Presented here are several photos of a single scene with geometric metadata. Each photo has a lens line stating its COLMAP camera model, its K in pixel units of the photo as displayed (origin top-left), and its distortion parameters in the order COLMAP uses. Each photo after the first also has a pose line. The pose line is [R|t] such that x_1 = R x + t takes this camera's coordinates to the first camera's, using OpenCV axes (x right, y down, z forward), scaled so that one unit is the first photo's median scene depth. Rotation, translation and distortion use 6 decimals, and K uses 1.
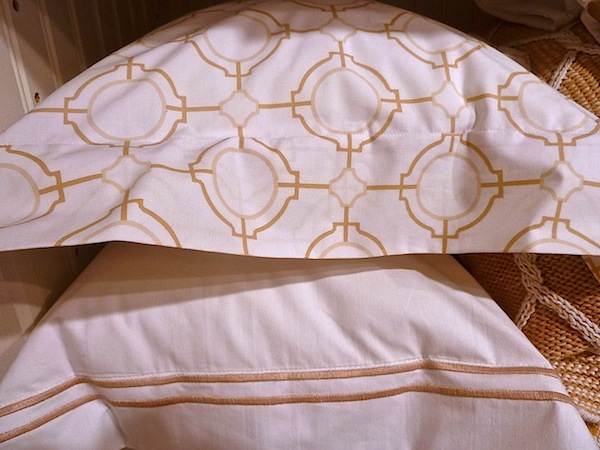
lens RADIAL K [[509.1, 0, 299.8], [0, 509.1, 225.2], [0, 0, 1]] dist [-0.057709, -0.005423]
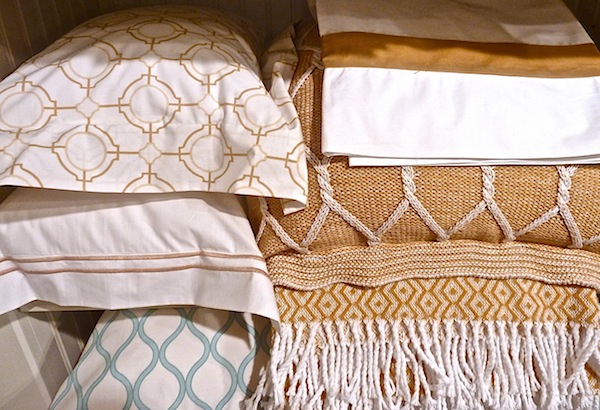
lens RADIAL K [[506.6, 0, 300.0], [0, 506.6, 205.0], [0, 0, 1]] dist [-0.042966, -0.008820]
pose [[0.998859, 0.025330, 0.040493, 0.548204], [-0.029981, 0.992473, 0.118734, -0.119212], [-0.037181, -0.119813, 0.992100, -0.794947]]
